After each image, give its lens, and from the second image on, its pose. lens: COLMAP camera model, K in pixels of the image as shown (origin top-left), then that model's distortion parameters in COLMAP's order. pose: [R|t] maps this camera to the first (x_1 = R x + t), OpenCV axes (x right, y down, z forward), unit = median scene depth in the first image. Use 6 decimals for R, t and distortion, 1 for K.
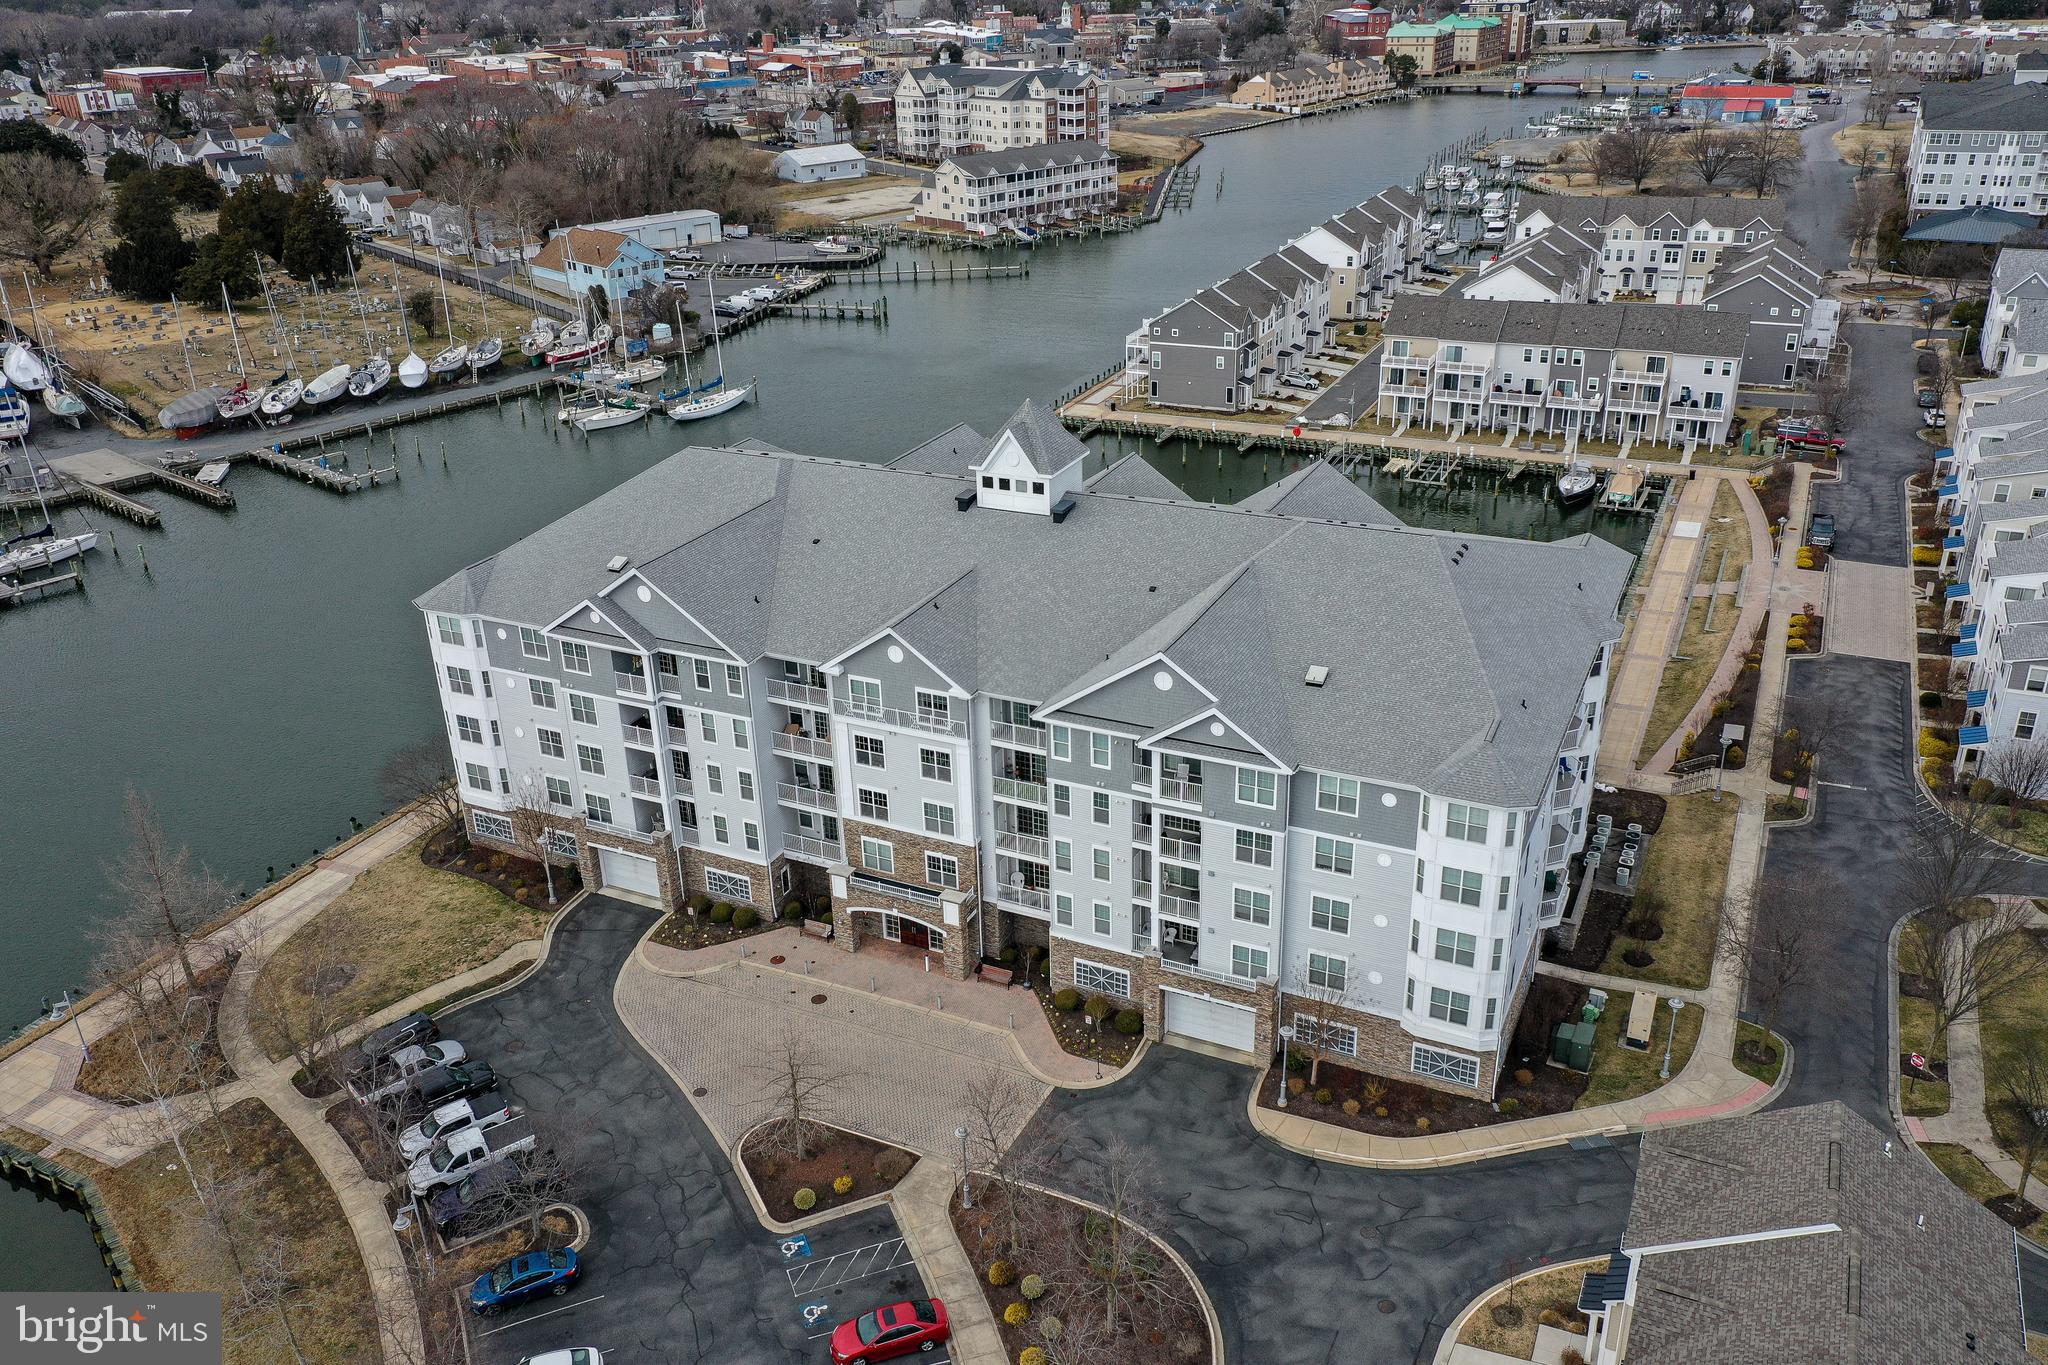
lens RADIAL K [[1624.2, 0, 1021.4], [0, 1624.2, 685.3], [0, 0, 1]] dist [0.015648, 0.000653]
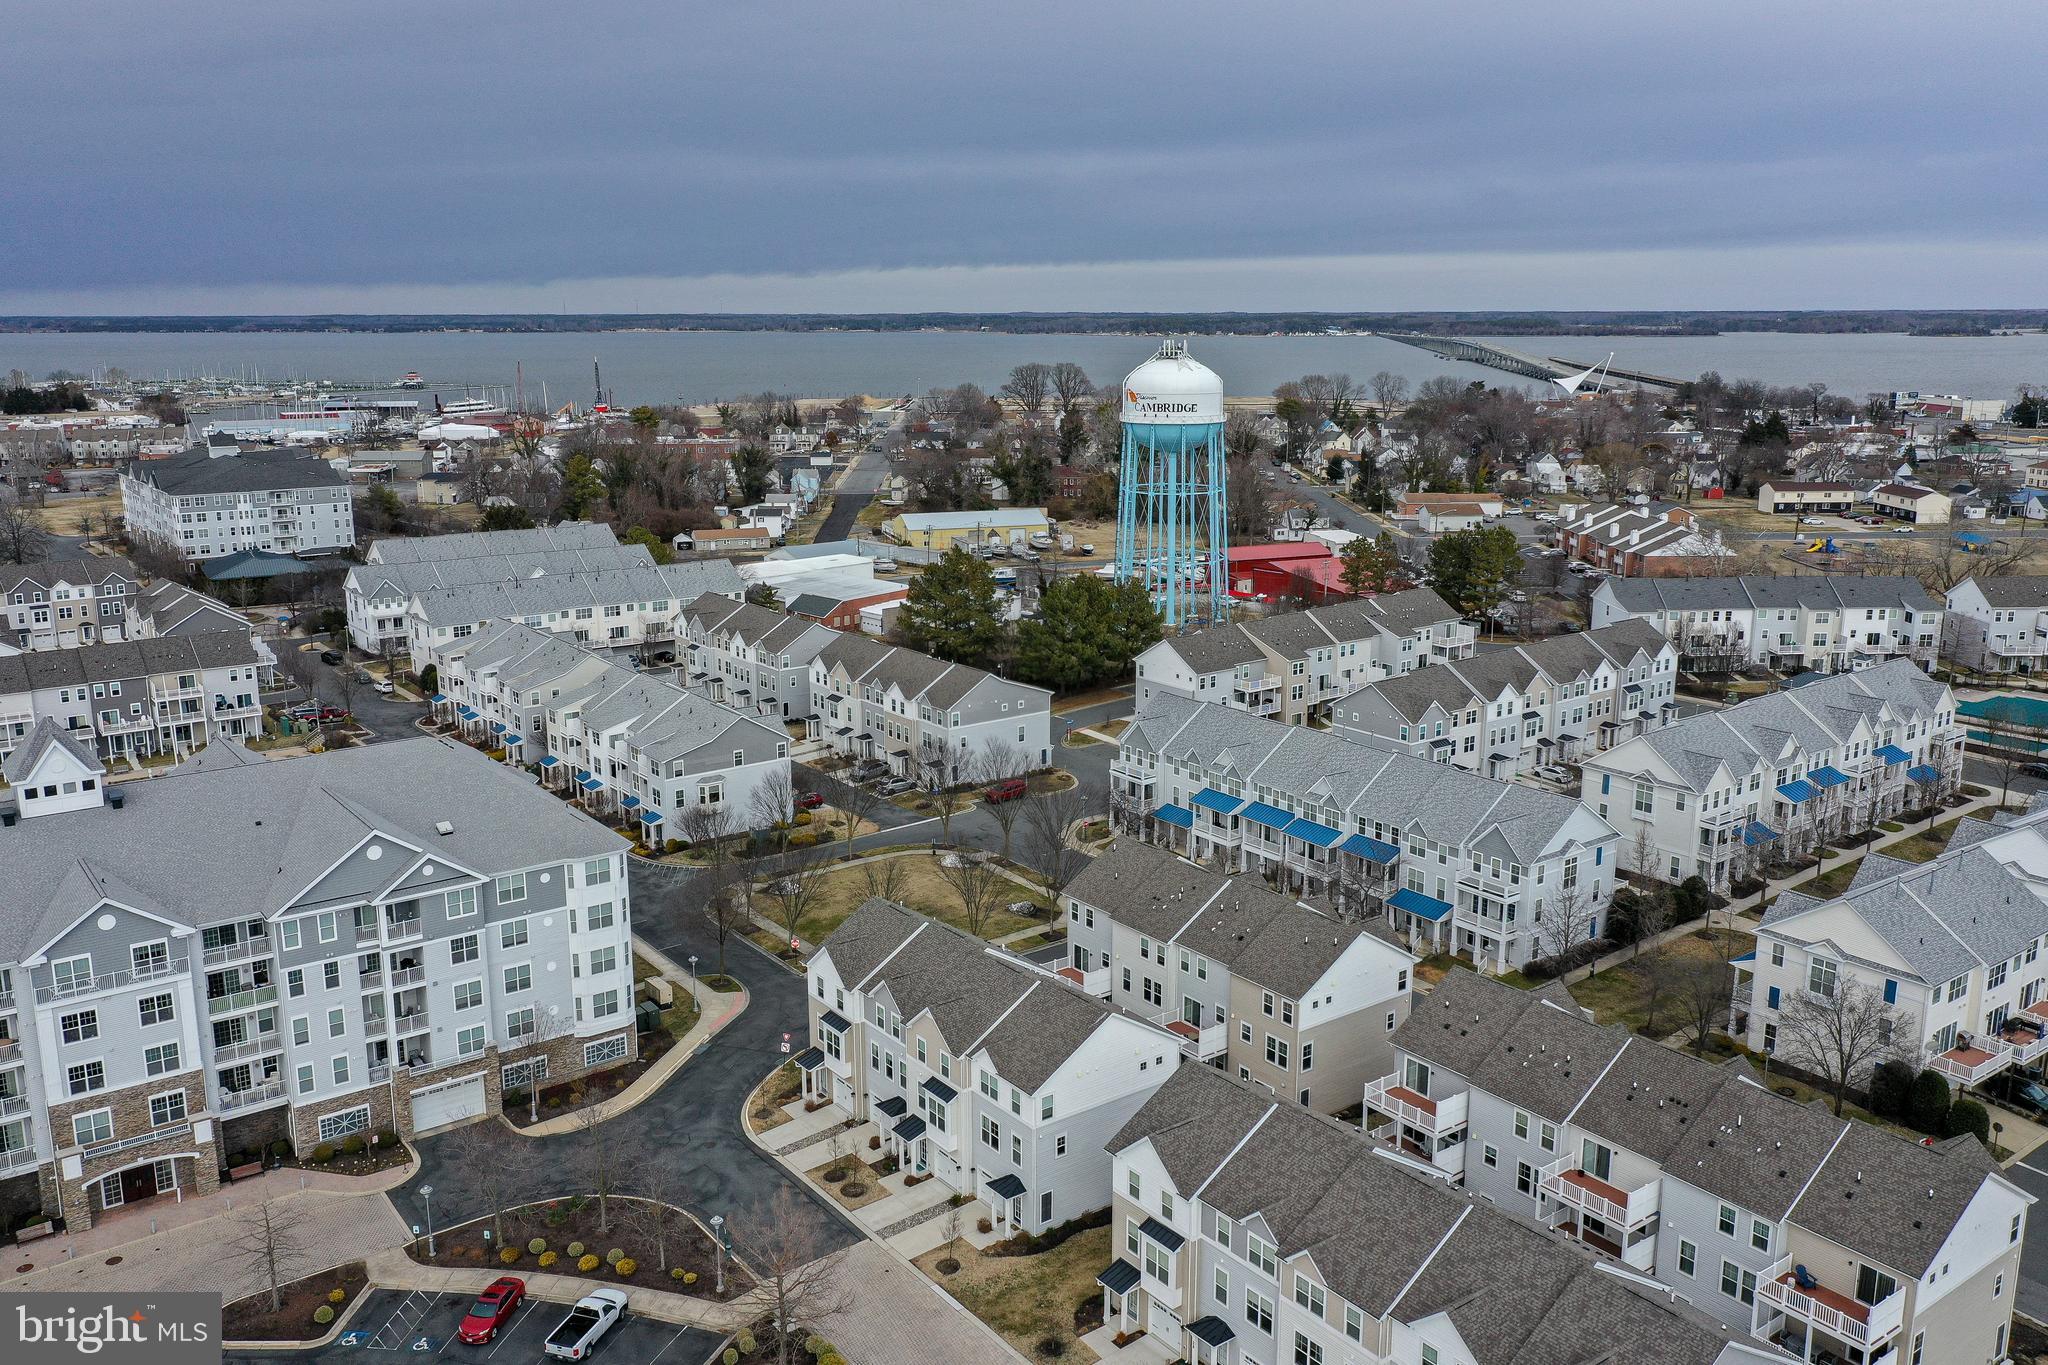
lens RADIAL K [[1657.0, 0, 1021.3], [0, 1657.0, 677.8], [0, 0, 1]] dist [0.010782, 0.013188]
pose [[0.462289, -0.165213, 0.871203, -0.683755], [0.360090, 0.932810, -0.014179, 0.060814], [-0.810324, 0.320266, 0.490719, -0.133523]]
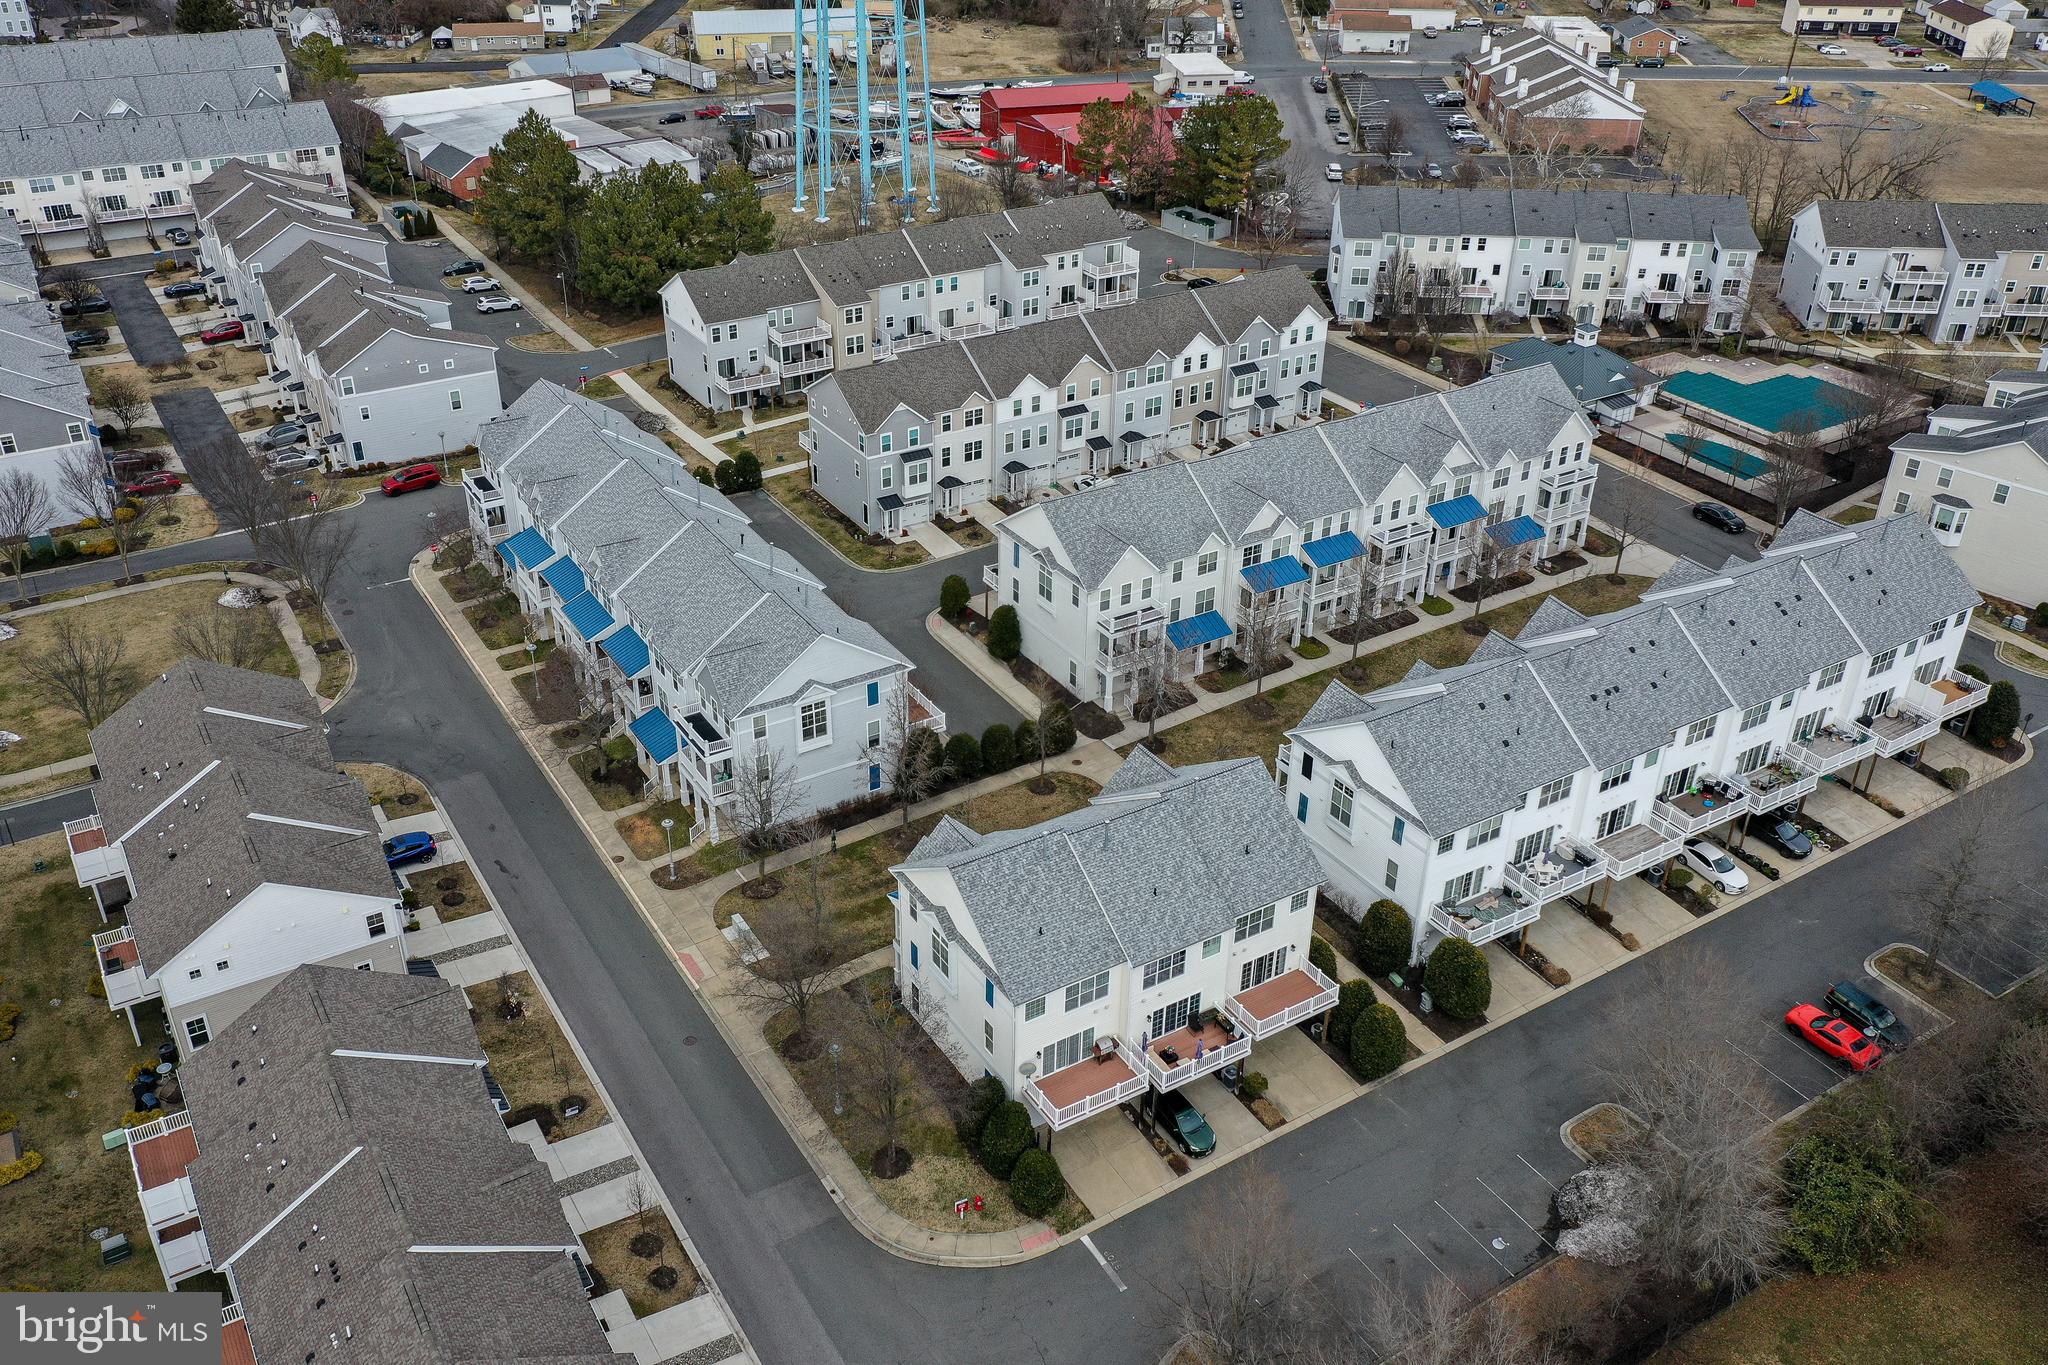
lens RADIAL K [[1714.5, 0, 1027.0], [0, 1714.5, 683.6], [0, 0, 1]] dist [0.013424, 0.004978]
pose [[0.535944, -0.398607, 0.744229, -0.005198], [0.327564, 0.910645, 0.251849, 0.107894], [-0.778117, 0.108806, 0.618624, -0.563424]]
